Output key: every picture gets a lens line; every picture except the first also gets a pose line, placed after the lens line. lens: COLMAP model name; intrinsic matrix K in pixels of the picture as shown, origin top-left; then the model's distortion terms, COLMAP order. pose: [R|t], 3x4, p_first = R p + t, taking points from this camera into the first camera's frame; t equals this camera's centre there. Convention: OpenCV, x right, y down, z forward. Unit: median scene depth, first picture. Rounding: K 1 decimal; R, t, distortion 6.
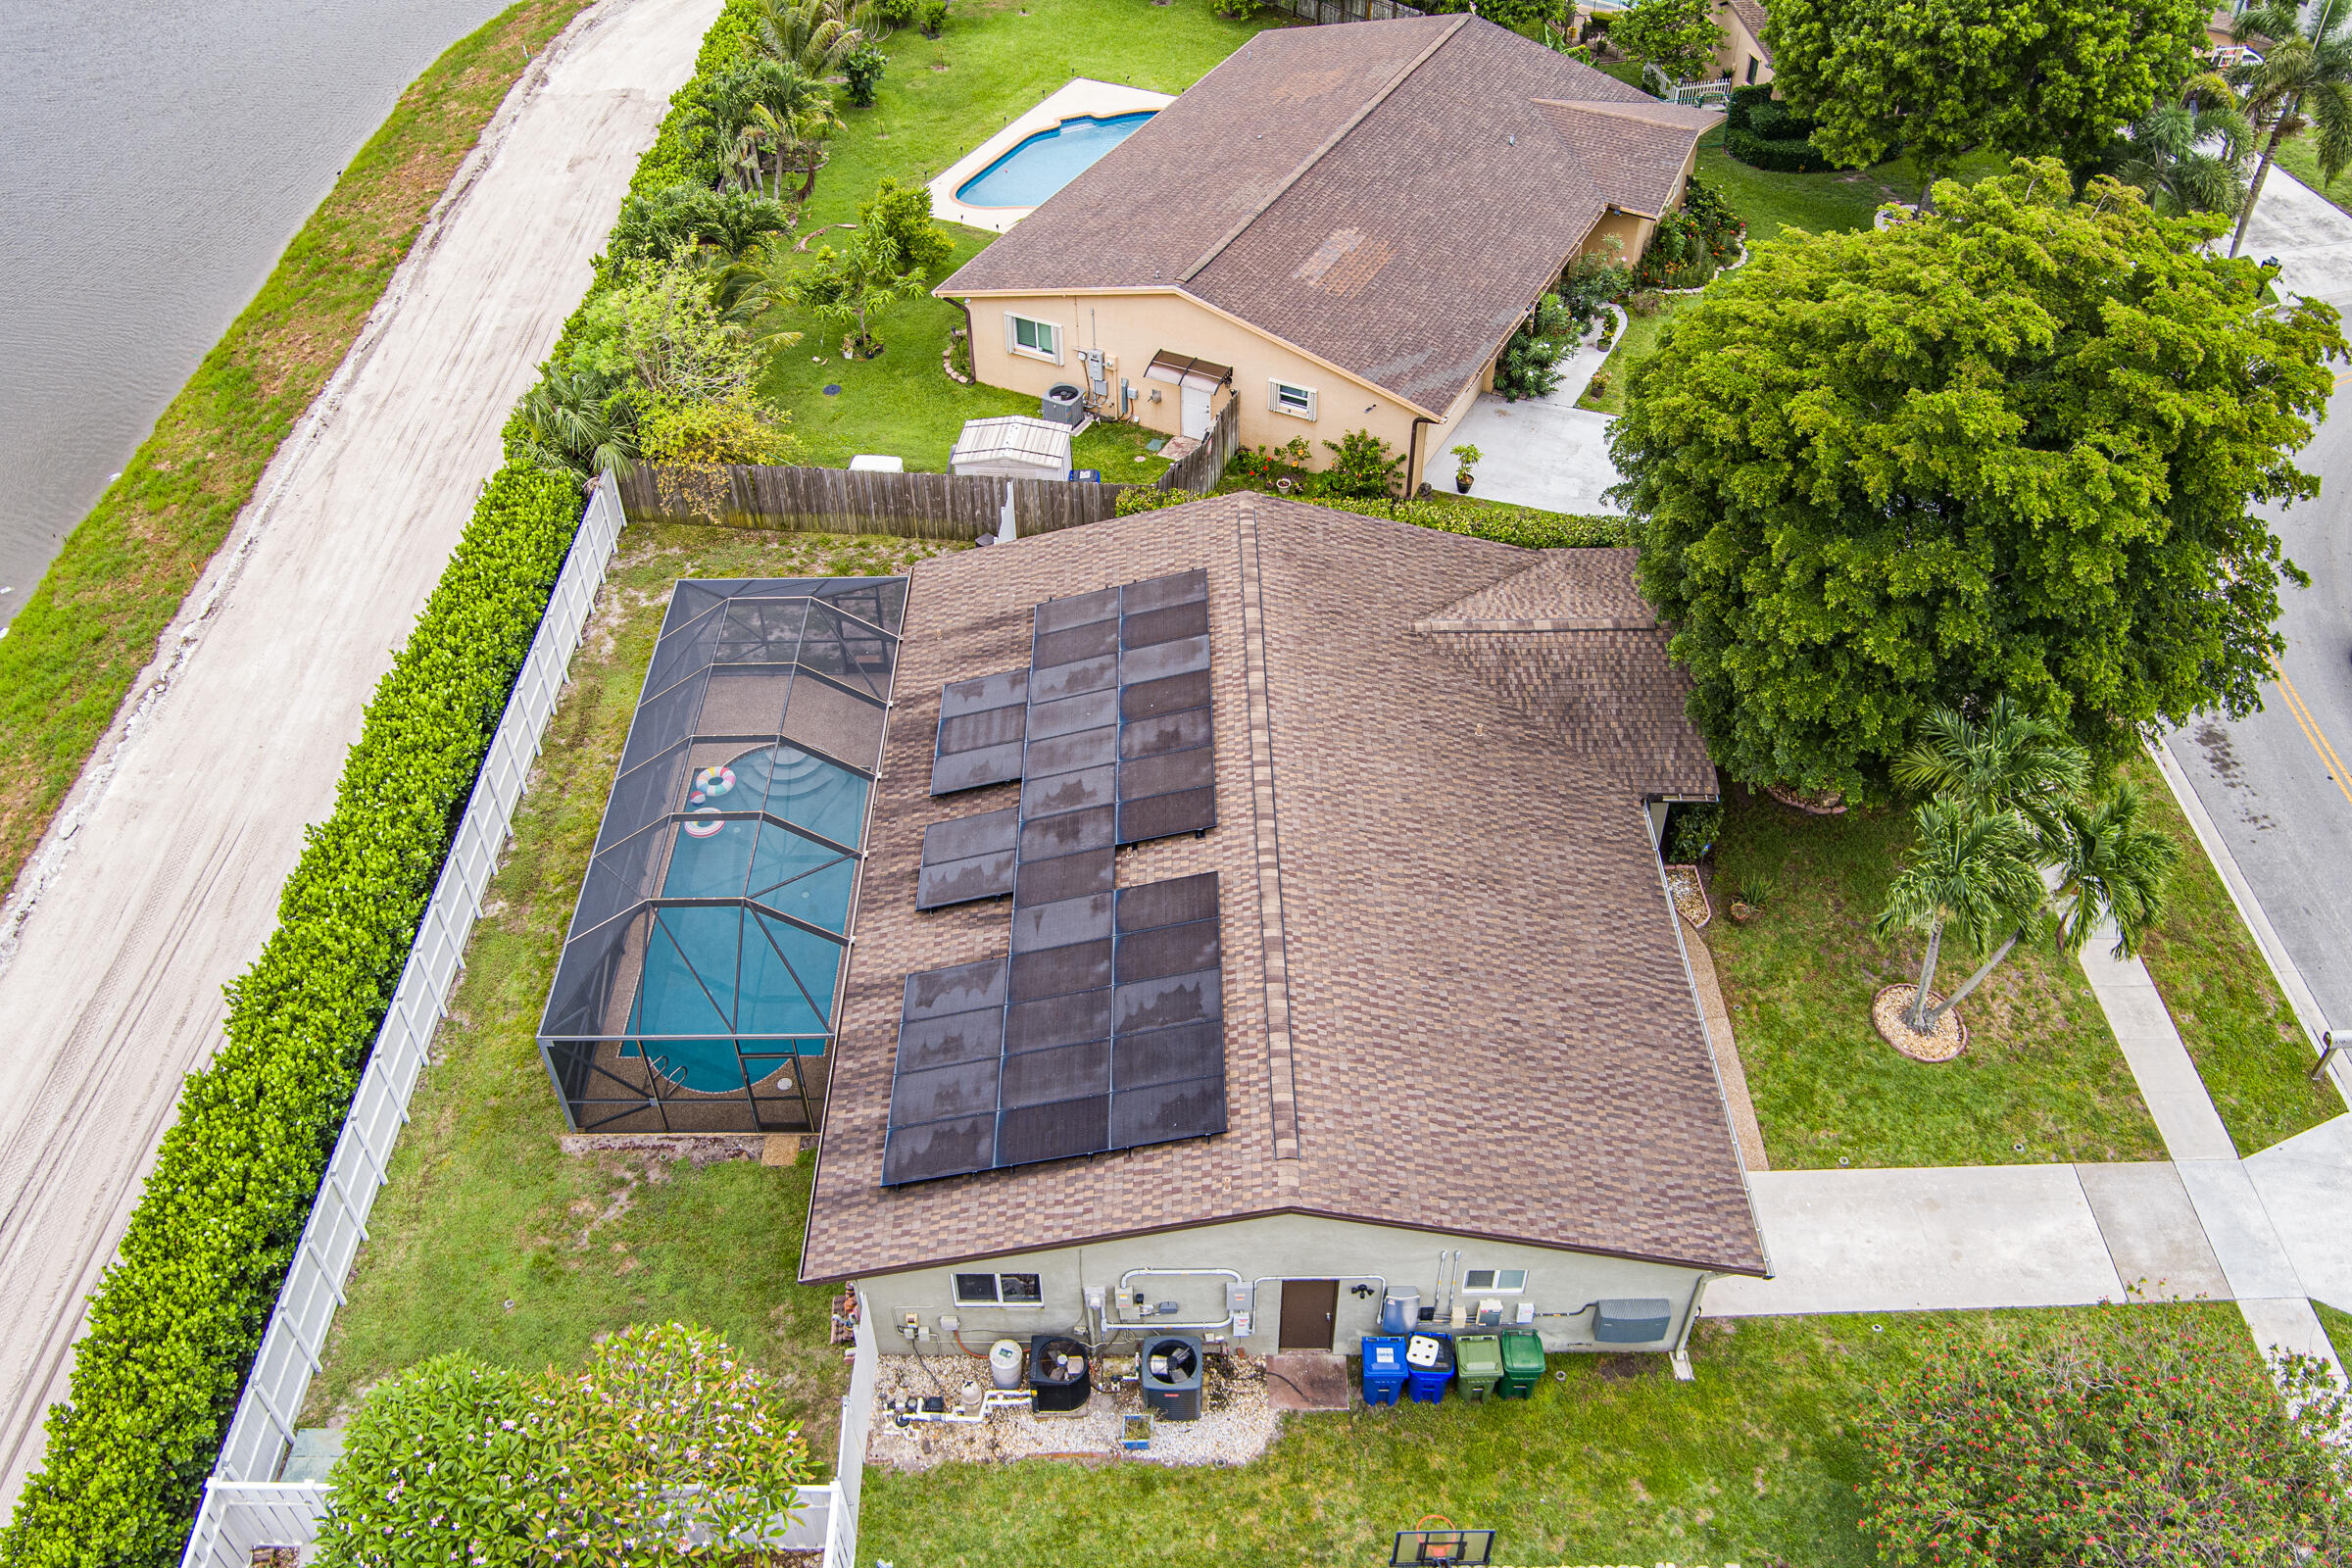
lens RADIAL K [[1903.9, 0, 1178.0], [0, 1903.9, 772.8], [0, 0, 1]] dist [-0.076850, 0.026390]
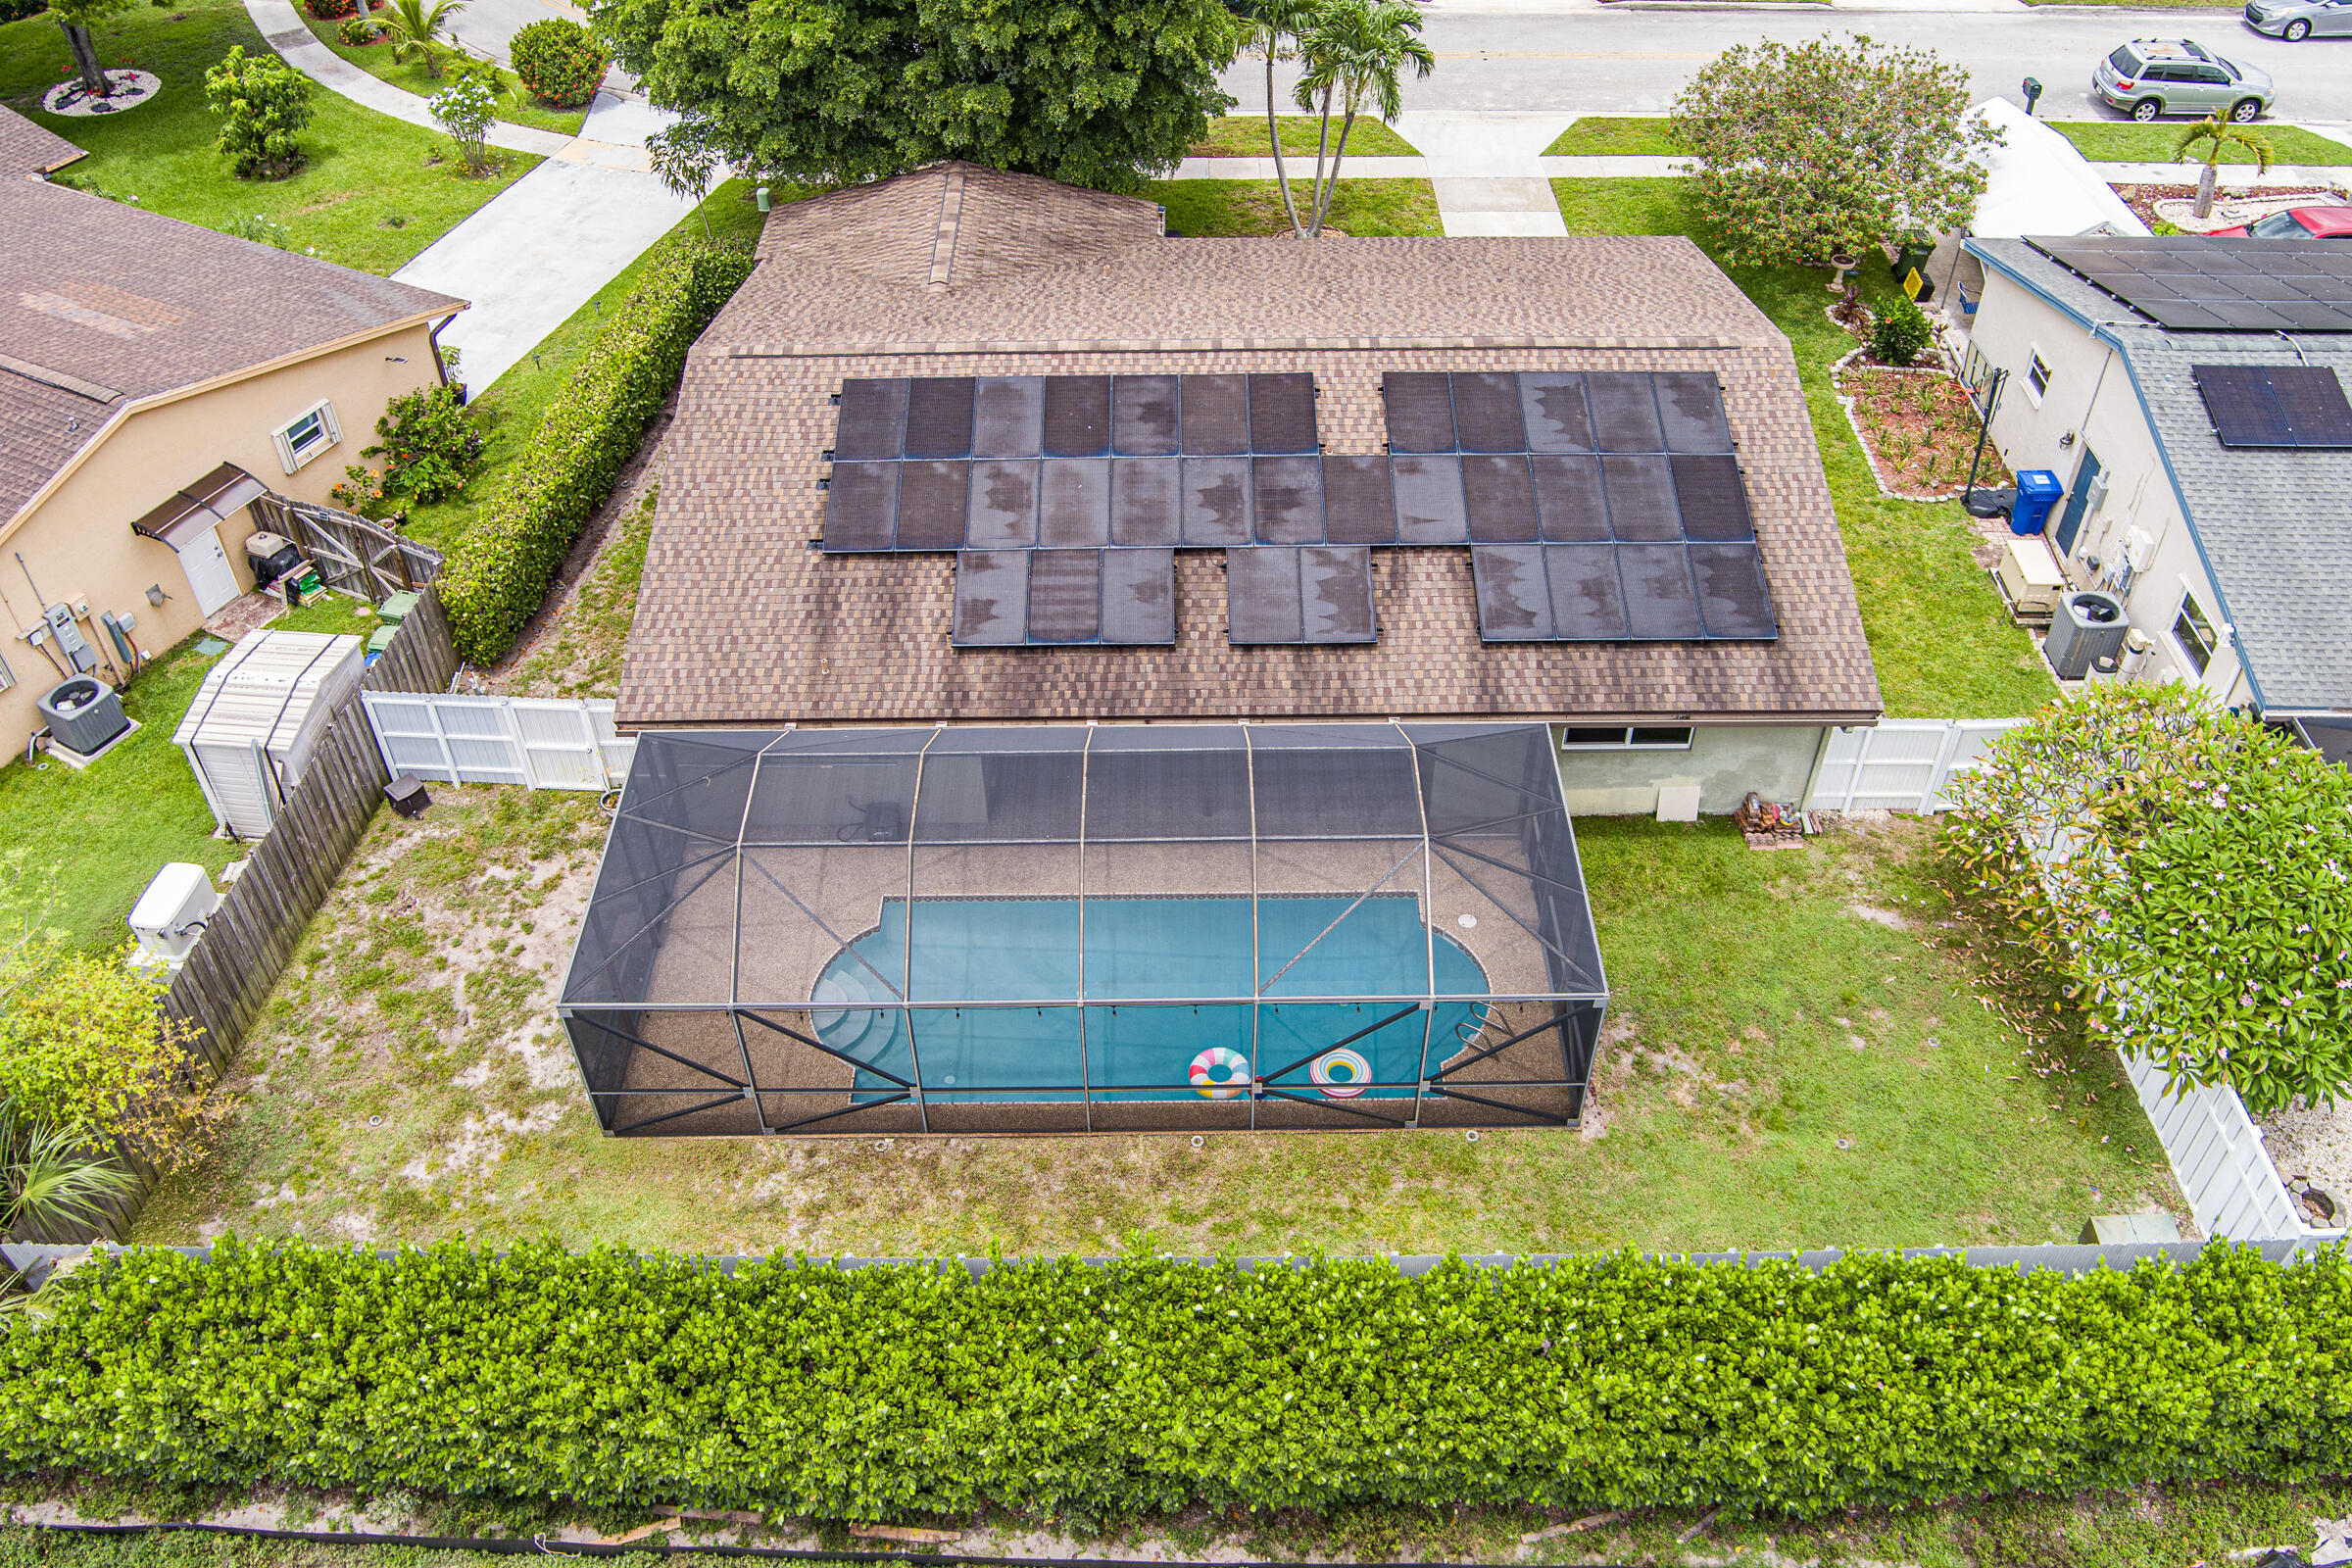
lens RADIAL K [[1903.9, 0, 1181.8], [0, 1903.9, 778.1], [0, 0, 1]] dist [-0.076850, 0.026390]
pose [[0.003786, -0.675187, 0.737637, -0.735774], [0.678899, 0.543332, 0.493848, -0.337071], [-0.734221, 0.498912, 0.460441, 0.664422]]
